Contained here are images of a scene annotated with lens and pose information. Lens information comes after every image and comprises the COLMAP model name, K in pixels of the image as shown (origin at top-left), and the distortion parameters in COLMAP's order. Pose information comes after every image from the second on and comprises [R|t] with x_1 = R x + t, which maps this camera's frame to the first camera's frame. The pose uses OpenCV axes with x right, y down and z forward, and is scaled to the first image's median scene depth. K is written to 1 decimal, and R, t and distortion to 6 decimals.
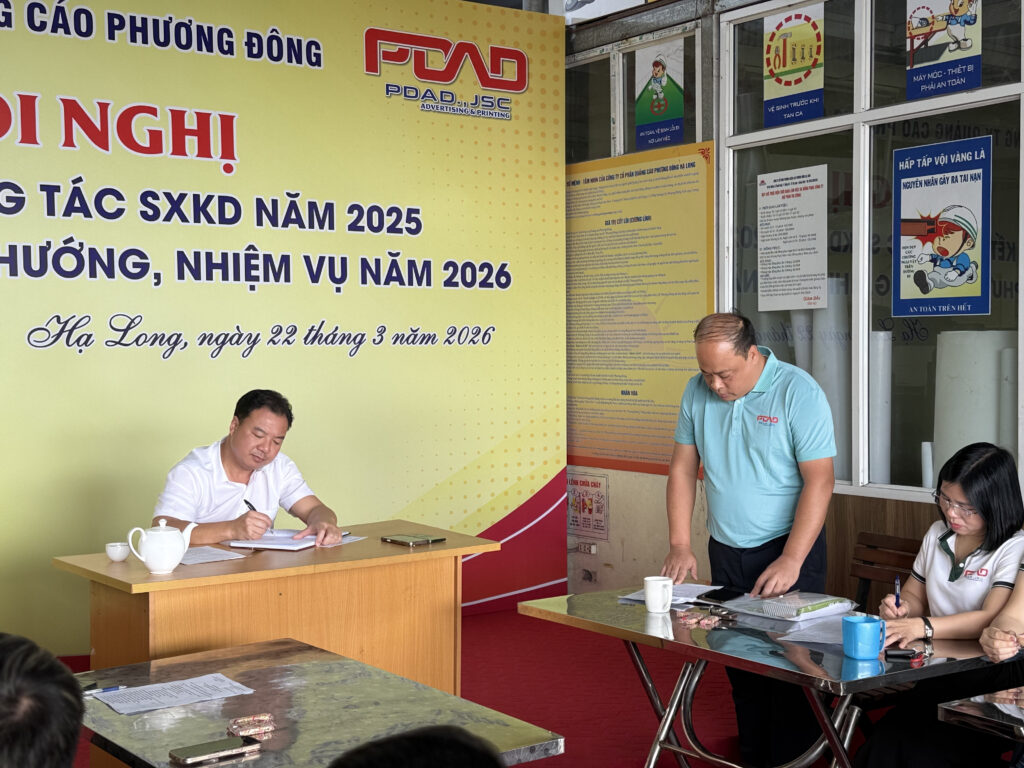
lens RADIAL K [[1419.5, 0, 517.2], [0, 1419.5, 384.7], [0, 0, 1]] dist [0.194402, -0.331540]
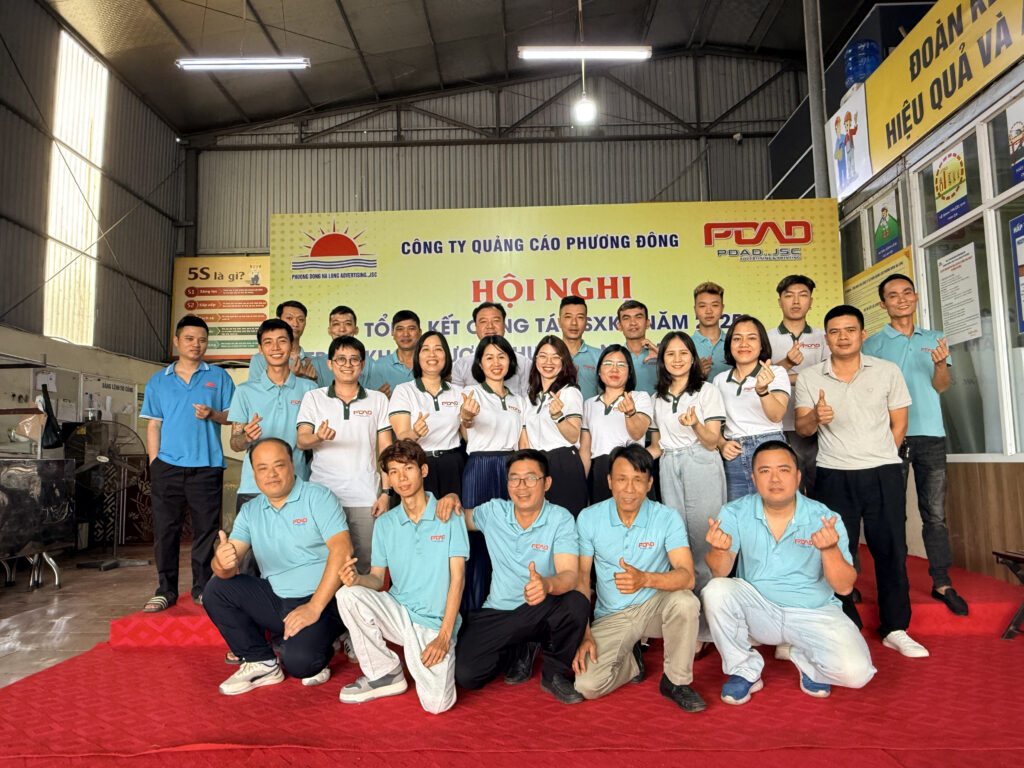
lens RADIAL K [[715.4, 0, 509.0], [0, 715.4, 388.2], [0, 0, 1]] dist [-0.000657, 0.000578]
pose [[0.792726, -0.066140, -0.605979, 0.247939], [-0.007571, 0.992951, -0.118281, 0.081584], [0.609531, 0.098352, 0.786638, 0.119919]]
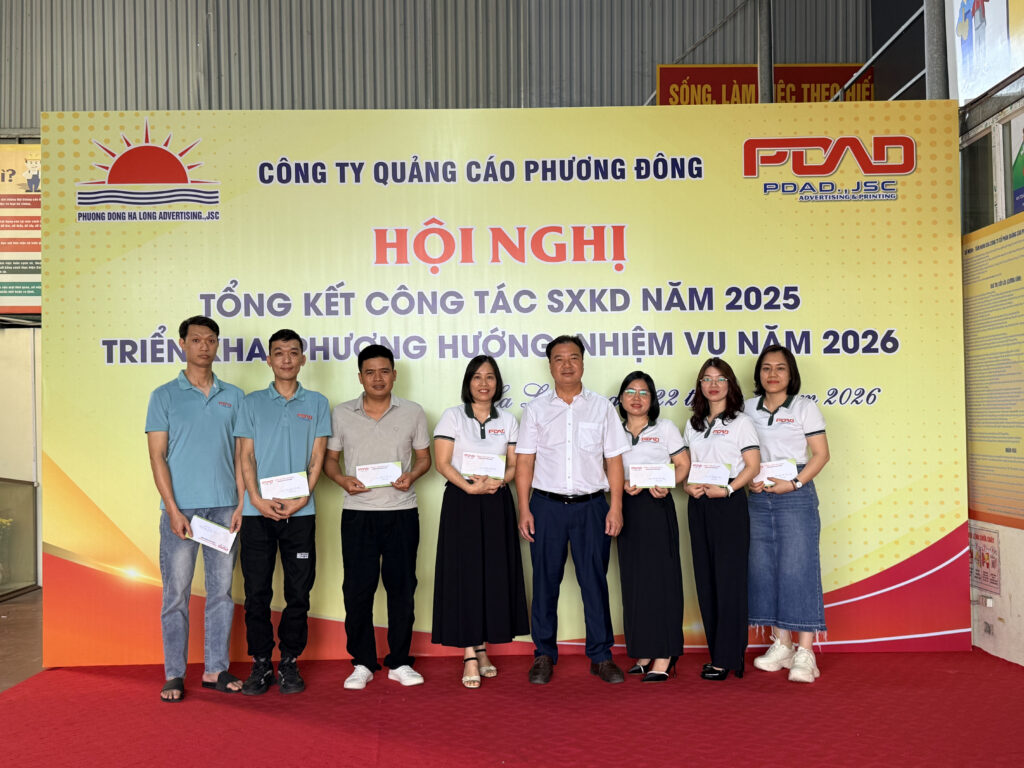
lens RADIAL K [[1110.0, 0, 509.1], [0, 1110.0, 392.8], [0, 0, 1]] dist [0.176885, -0.351403]
pose [[0.813332, -0.017677, -0.581532, 0.273717], [-0.011691, 0.998840, -0.046713, 0.007023], [0.581683, 0.044792, 0.812181, 0.138283]]
